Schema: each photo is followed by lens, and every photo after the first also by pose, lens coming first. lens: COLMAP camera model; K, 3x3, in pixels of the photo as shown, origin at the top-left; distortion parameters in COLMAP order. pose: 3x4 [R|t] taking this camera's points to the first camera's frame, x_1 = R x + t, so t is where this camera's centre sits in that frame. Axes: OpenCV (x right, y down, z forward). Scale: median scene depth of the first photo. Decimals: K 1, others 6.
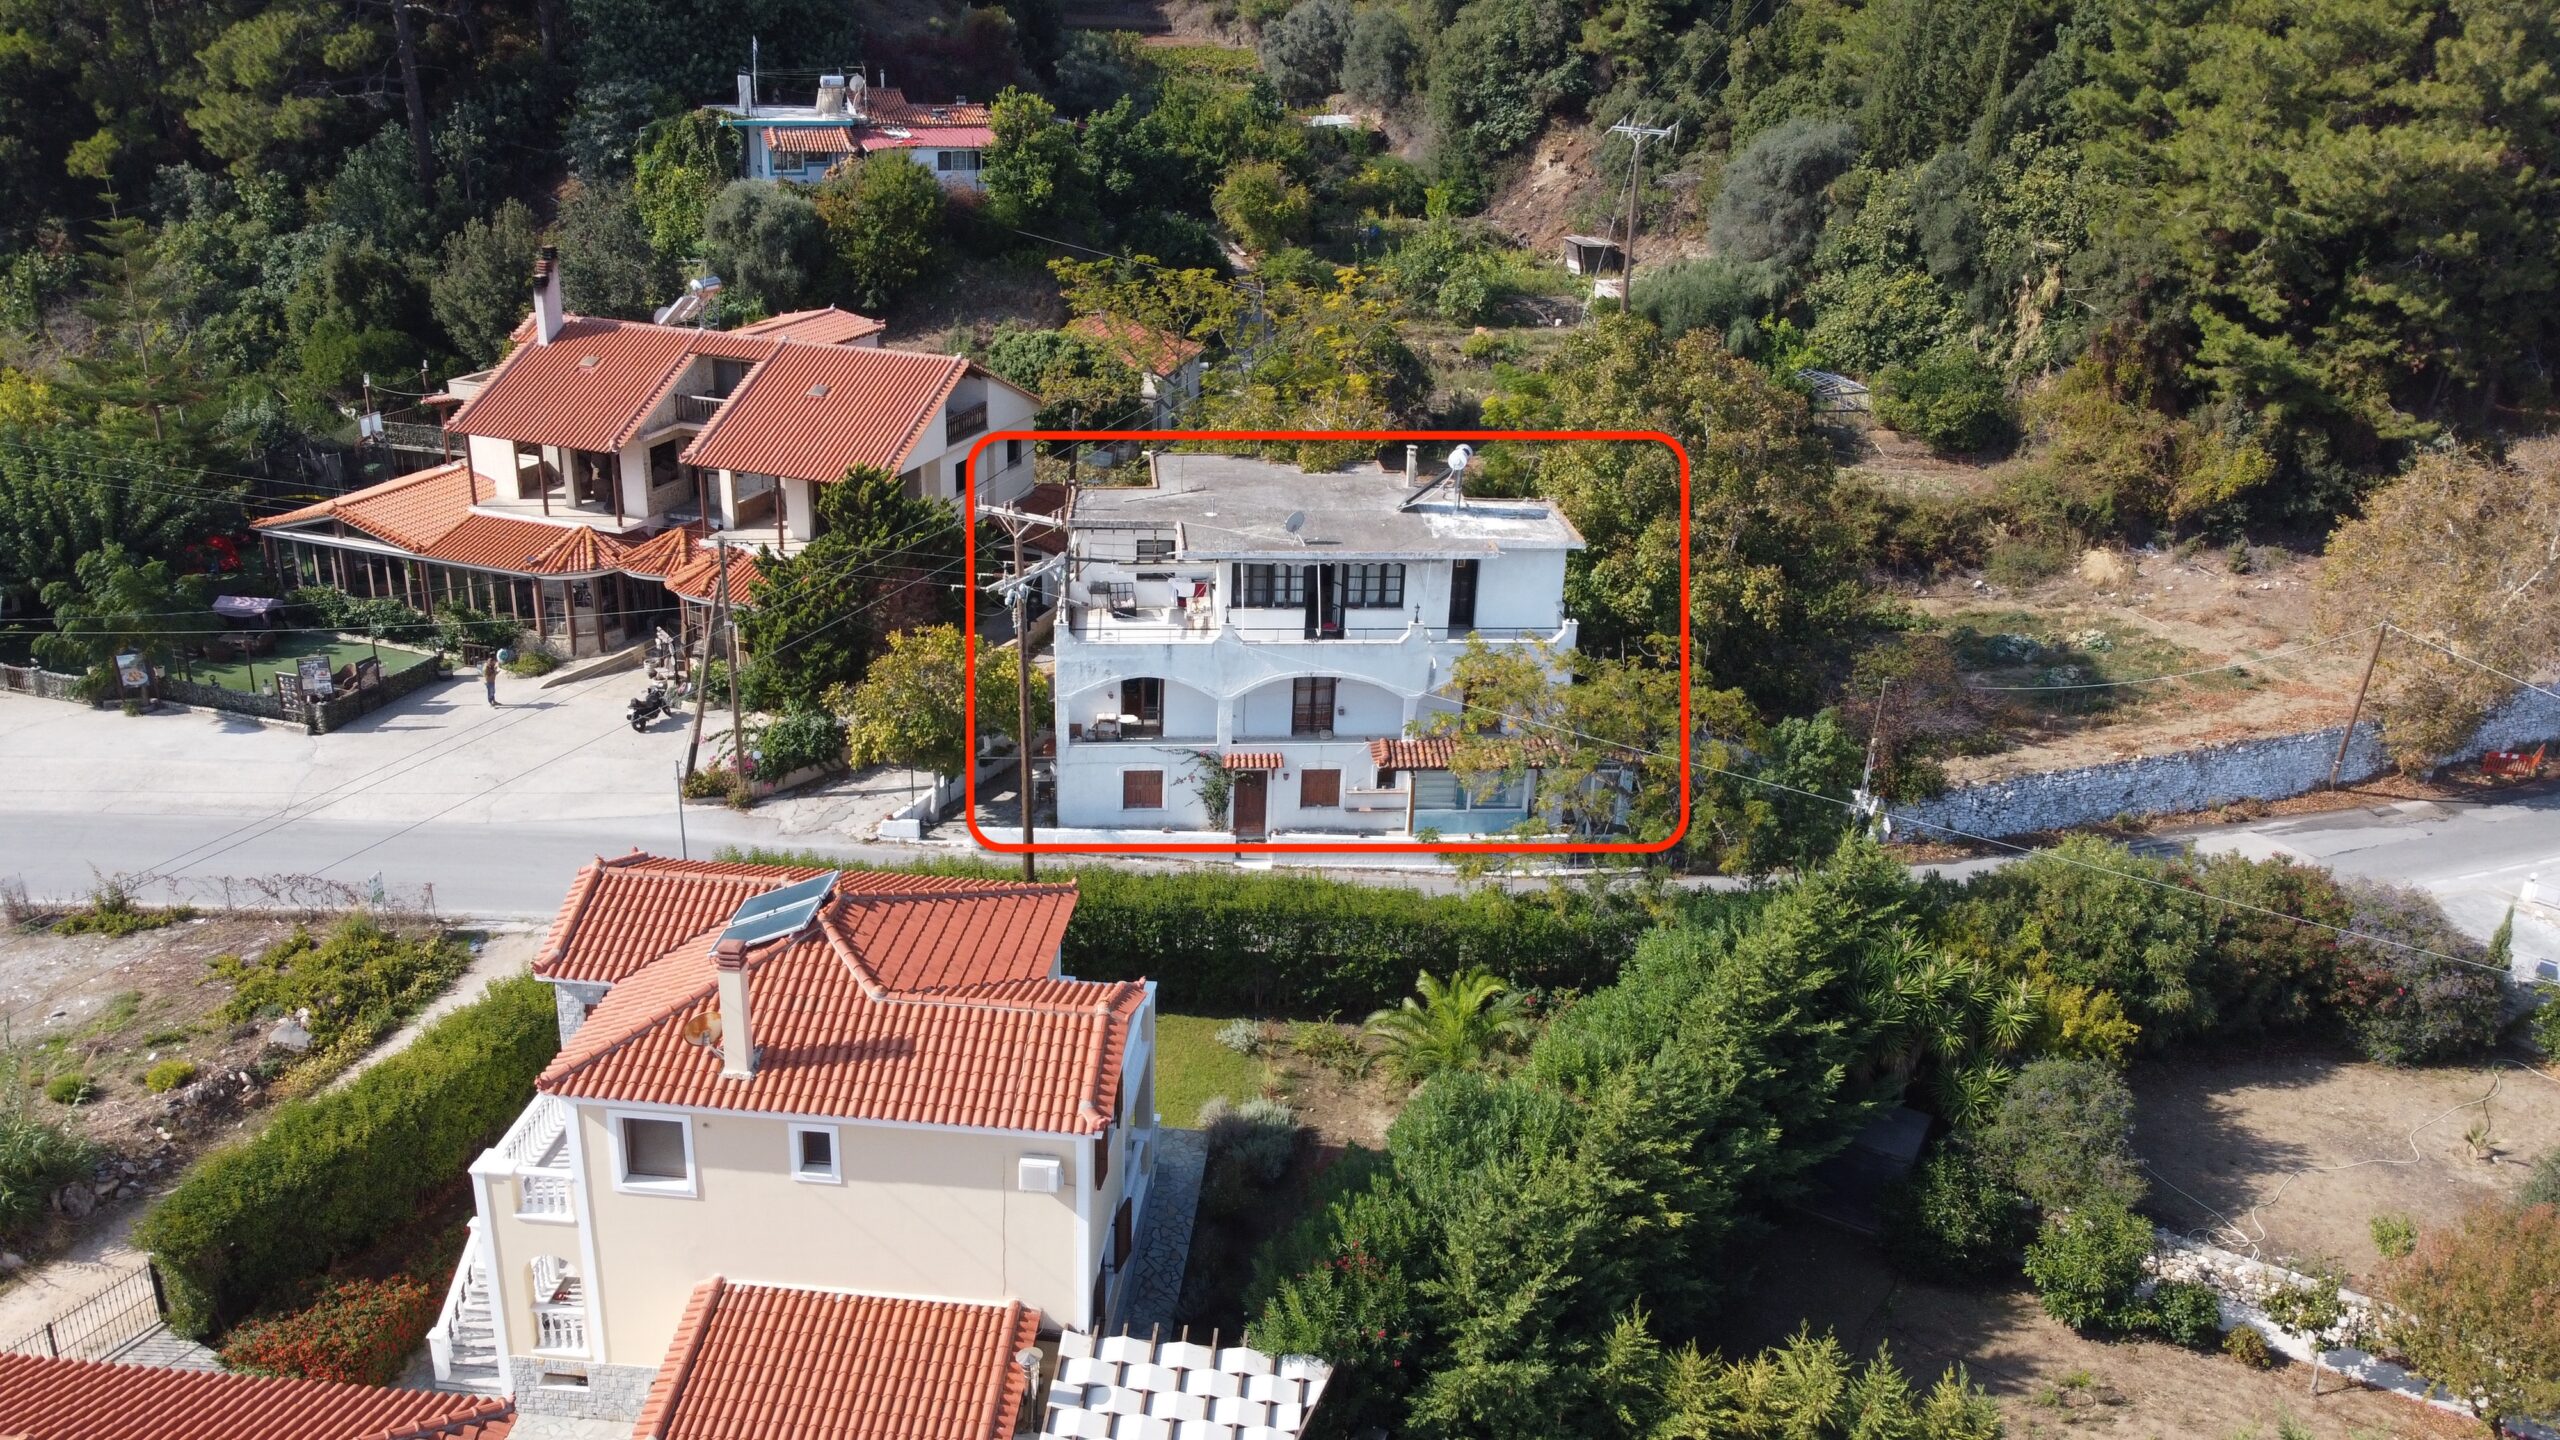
lens RADIAL K [[1941.0, 0, 1271.5], [0, 1941.0, 719.1], [0, 0, 1]] dist [0.001196, -0.002948]
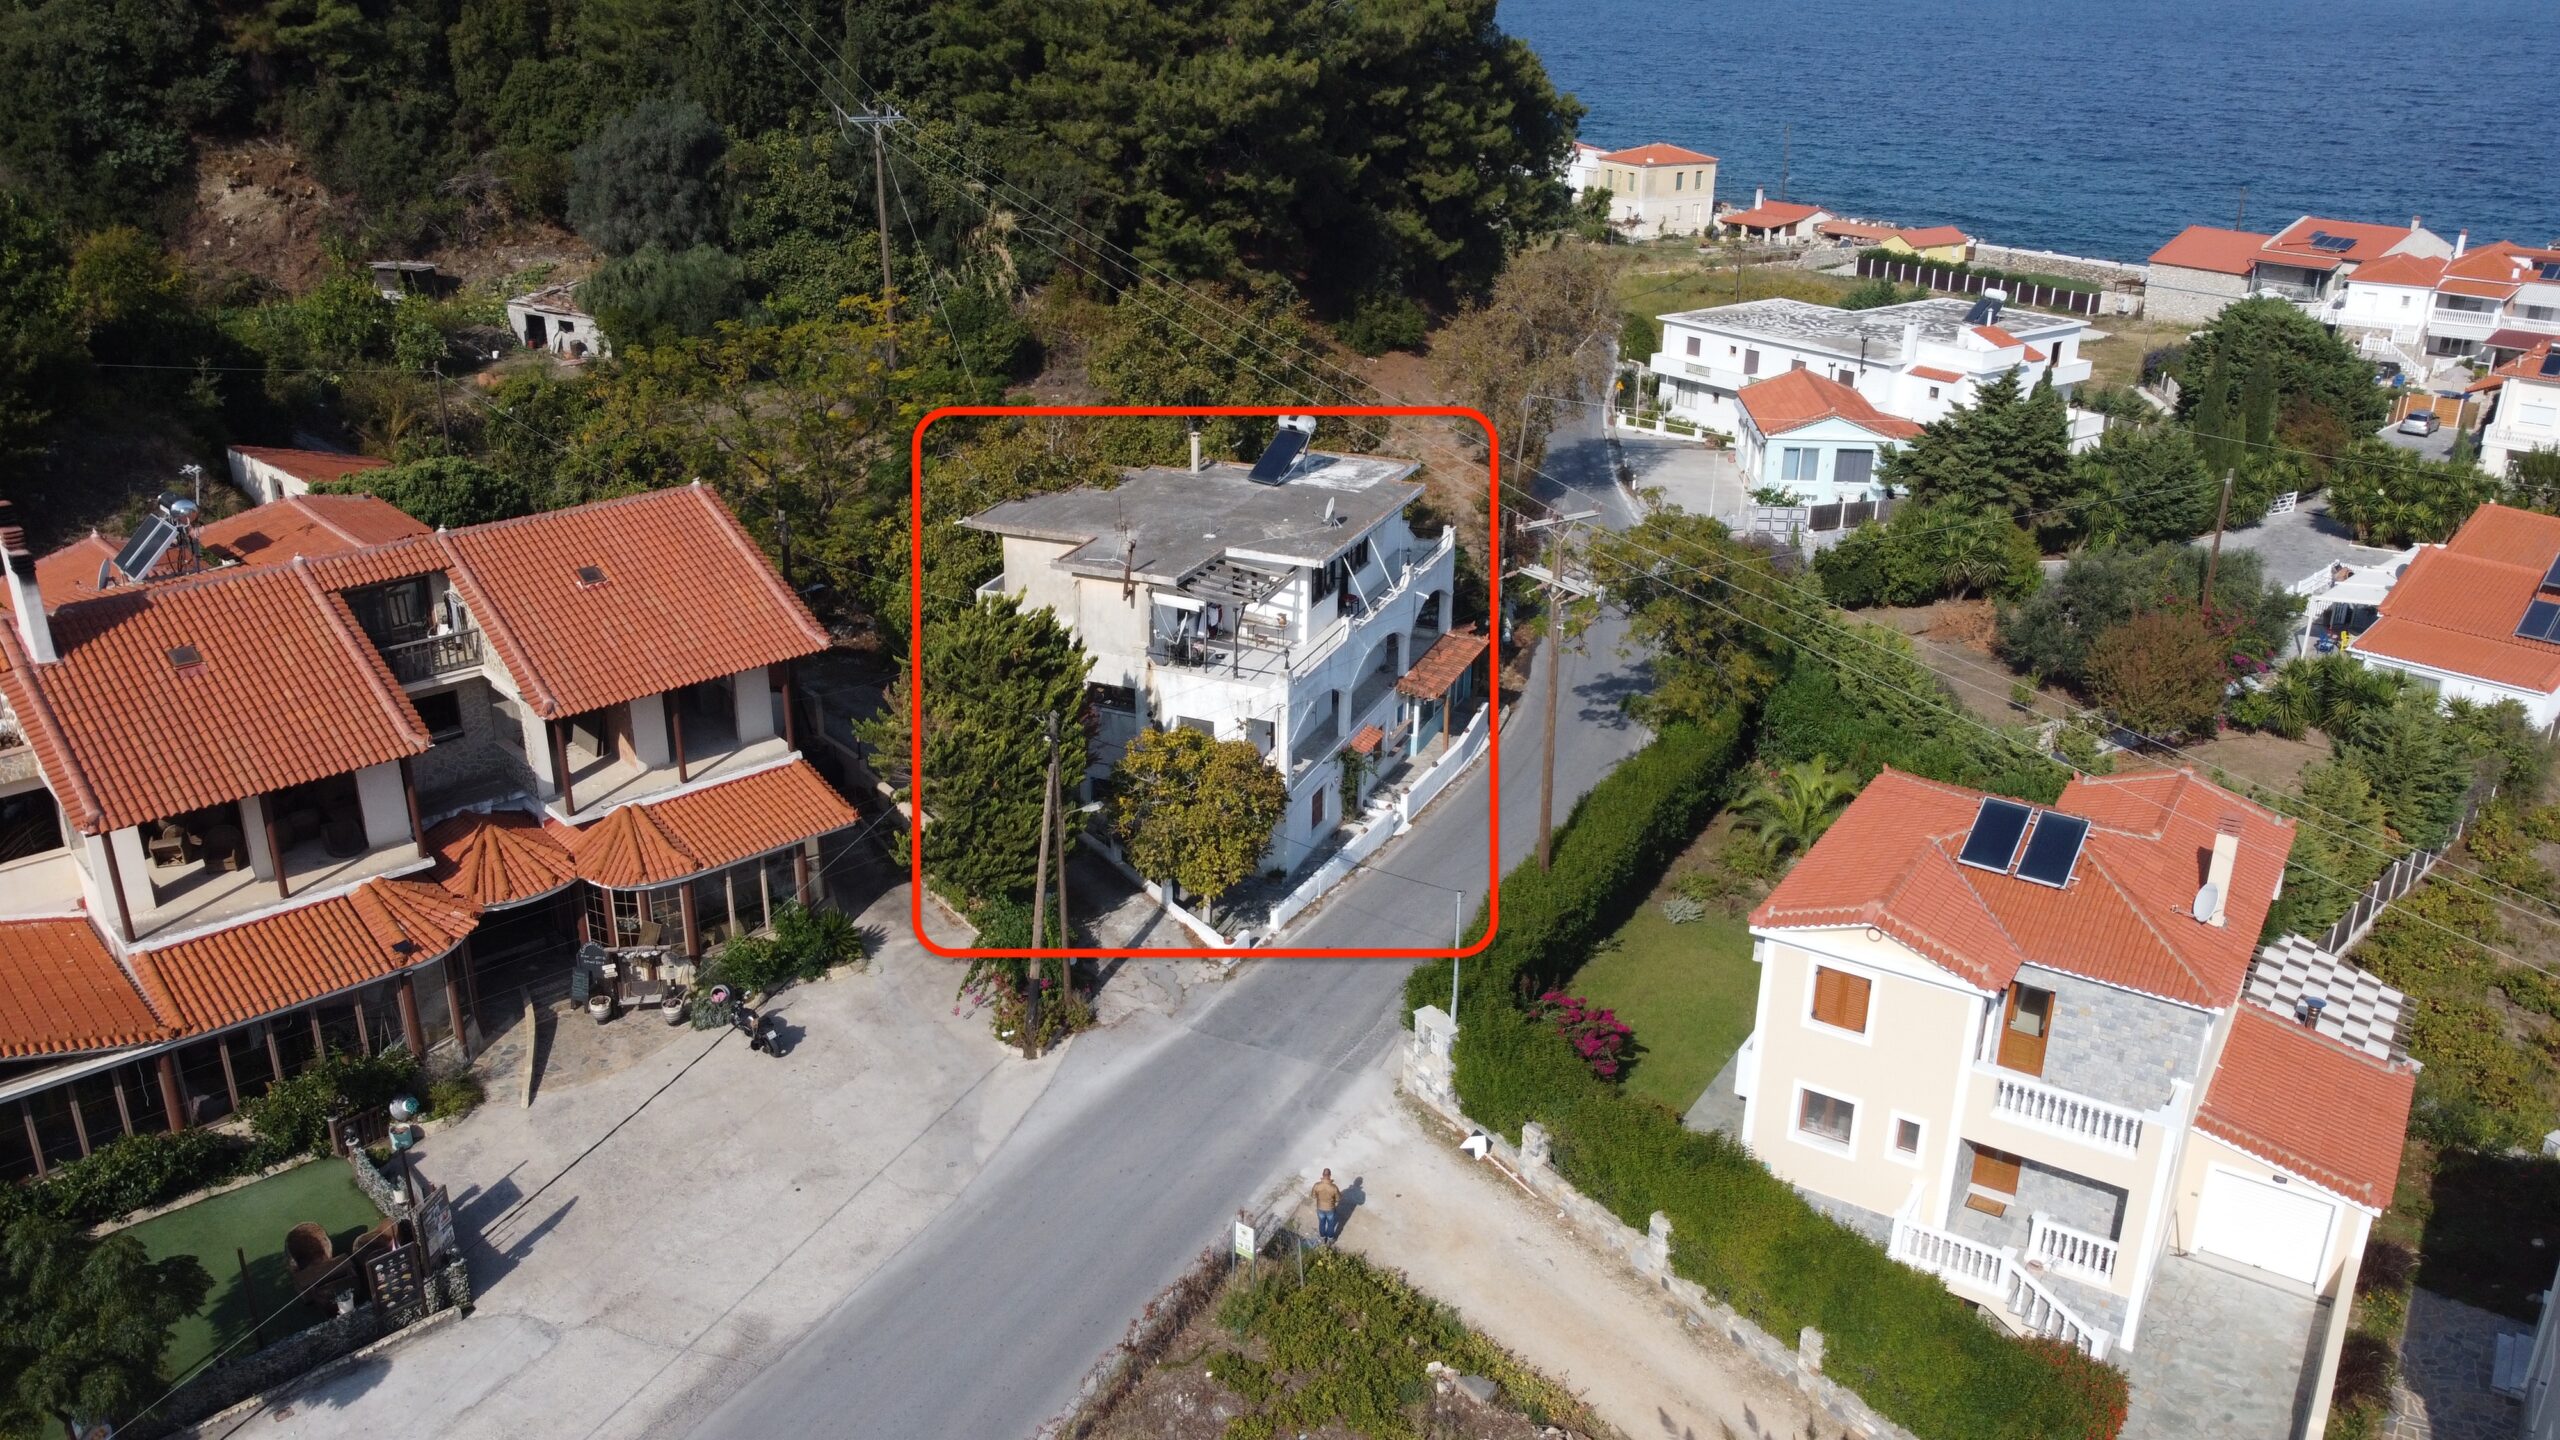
lens RADIAL K [[1941.0, 0, 1265.7], [0, 1941.0, 716.1], [0, 0, 1]] dist [0.001196, -0.002948]
pose [[0.482634, -0.359347, 0.798708, -0.866554], [0.335091, 0.918329, 0.210681, -0.230084], [-0.809184, 0.165958, 0.563630, 0.451046]]
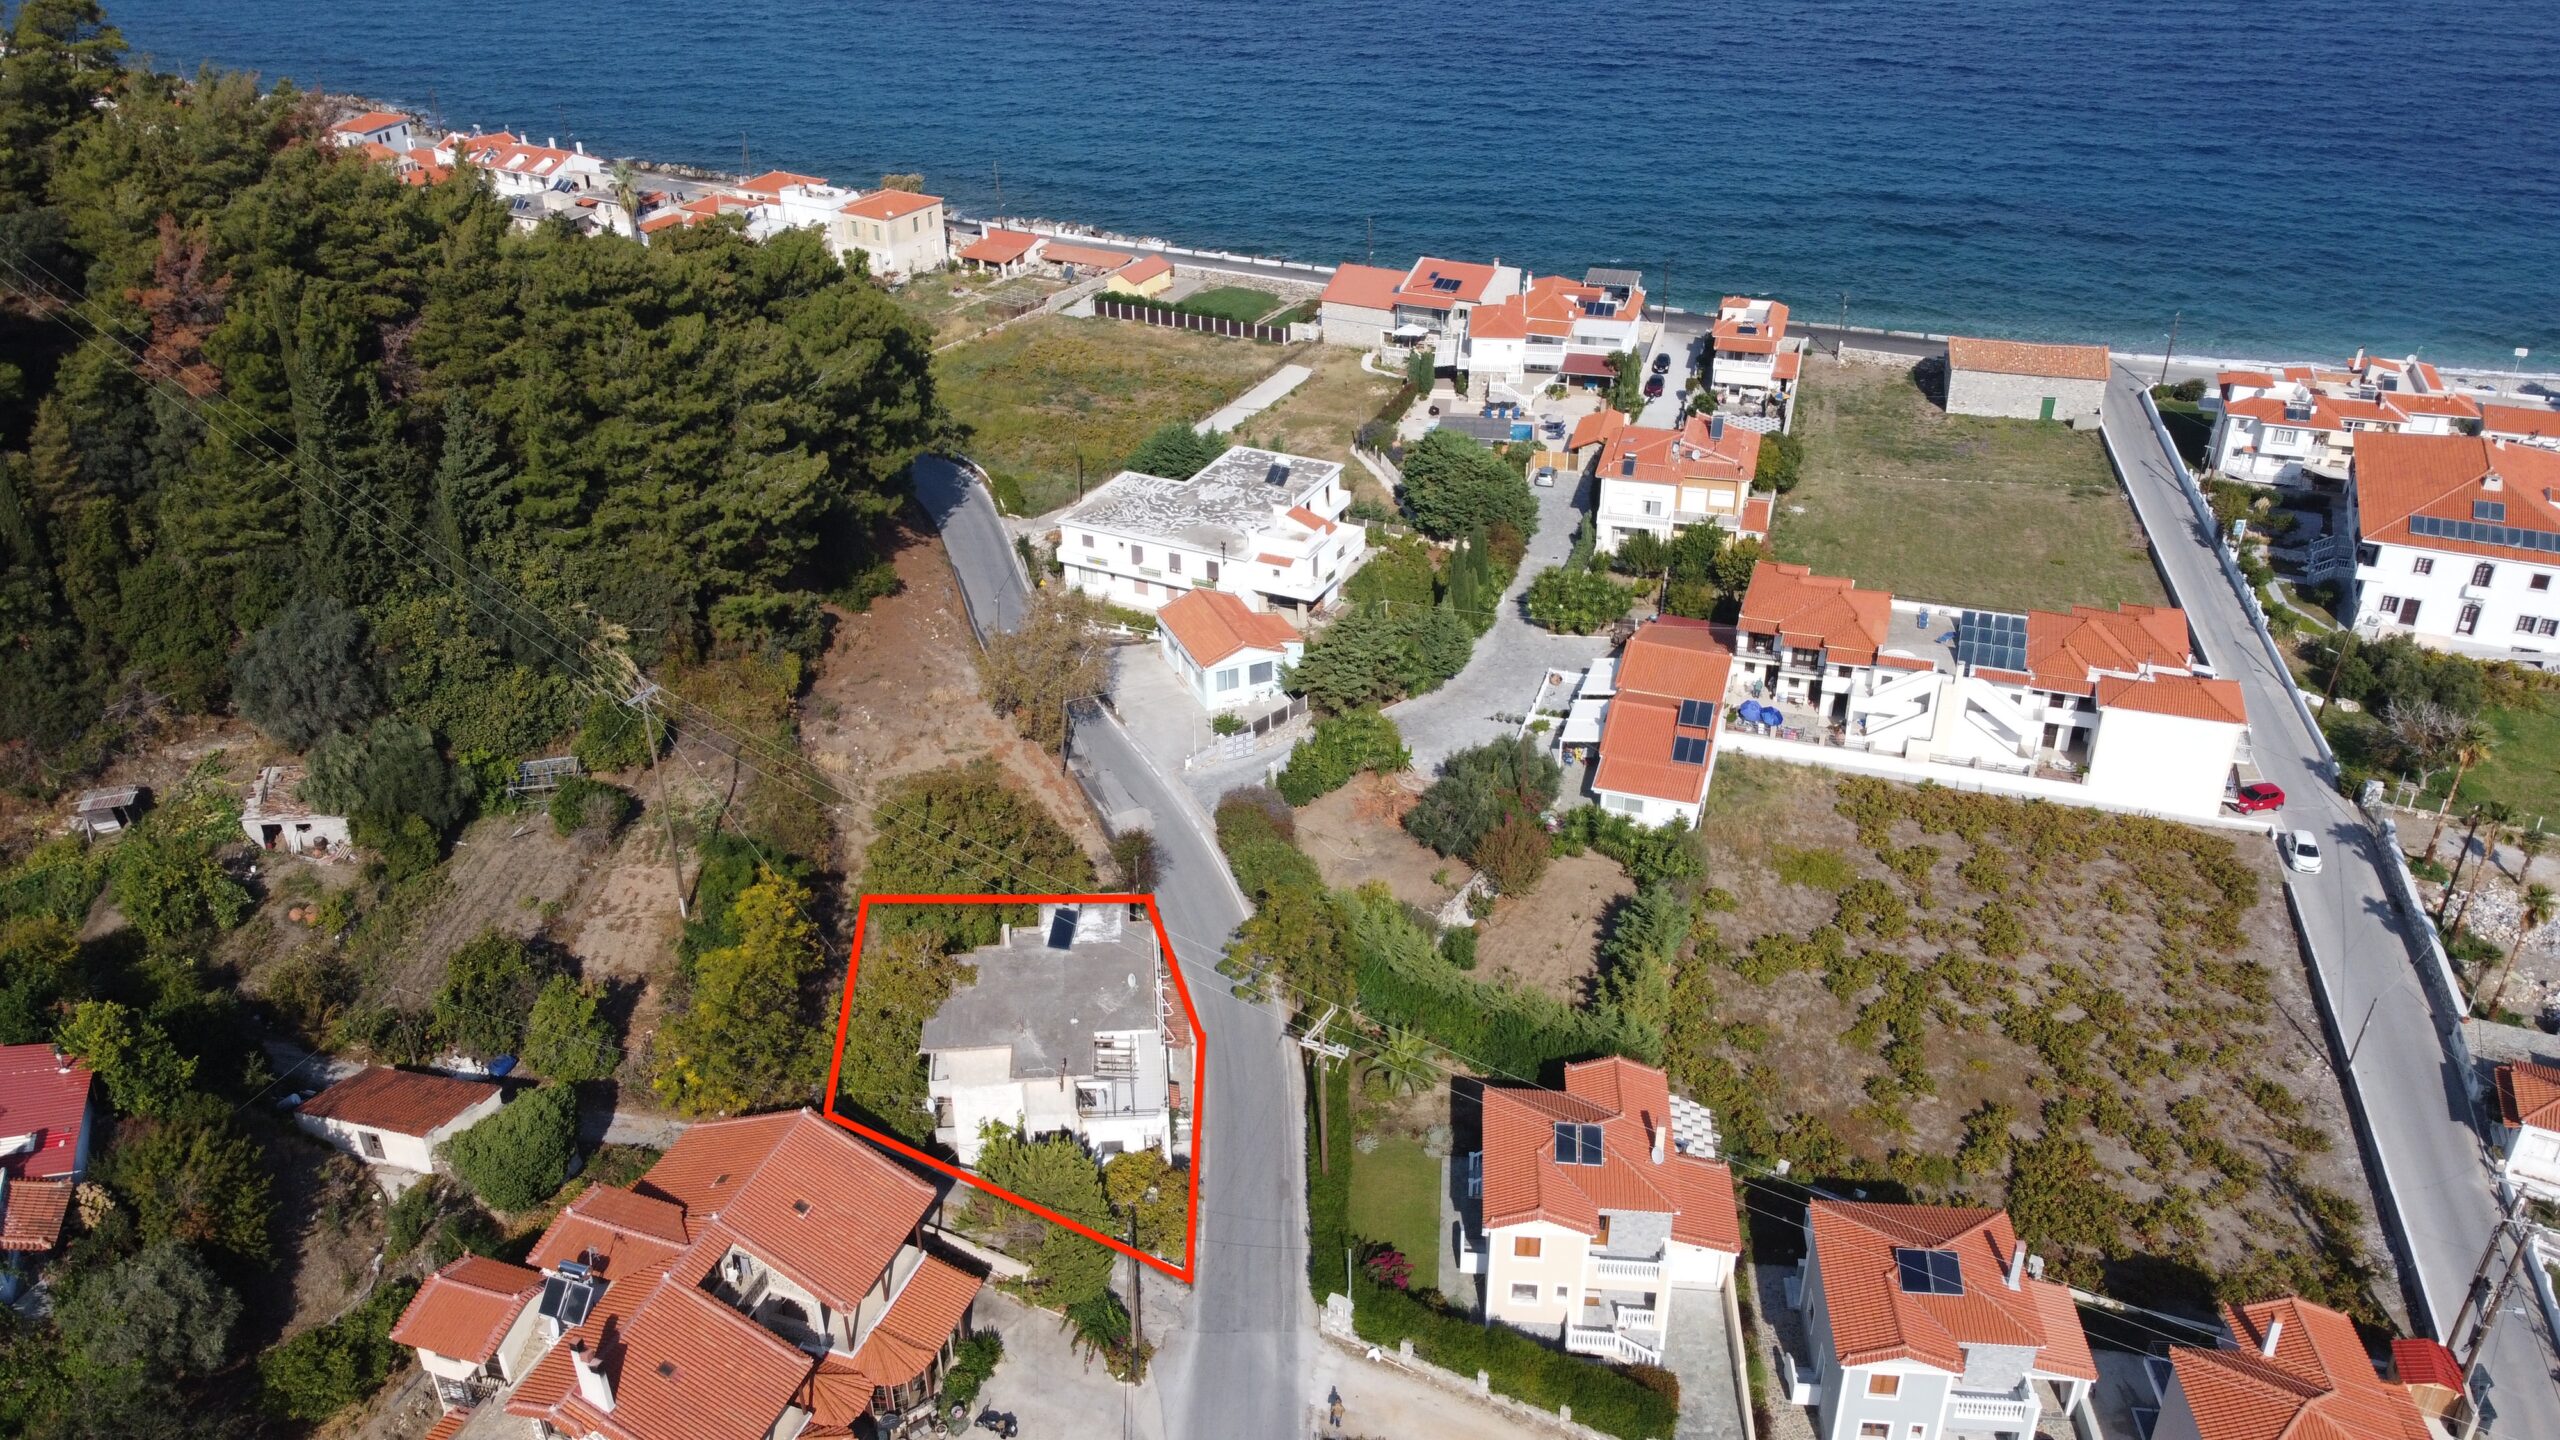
lens RADIAL K [[1941.0, 0, 1265.1], [0, 1941.0, 722.4], [0, 0, 1]] dist [0.001196, -0.002948]
pose [[0.025780, -0.532693, 0.845916, -1.344924], [0.384171, 0.786496, 0.483567, -1.095332], [-0.922902, 0.312510, 0.224921, 0.409074]]
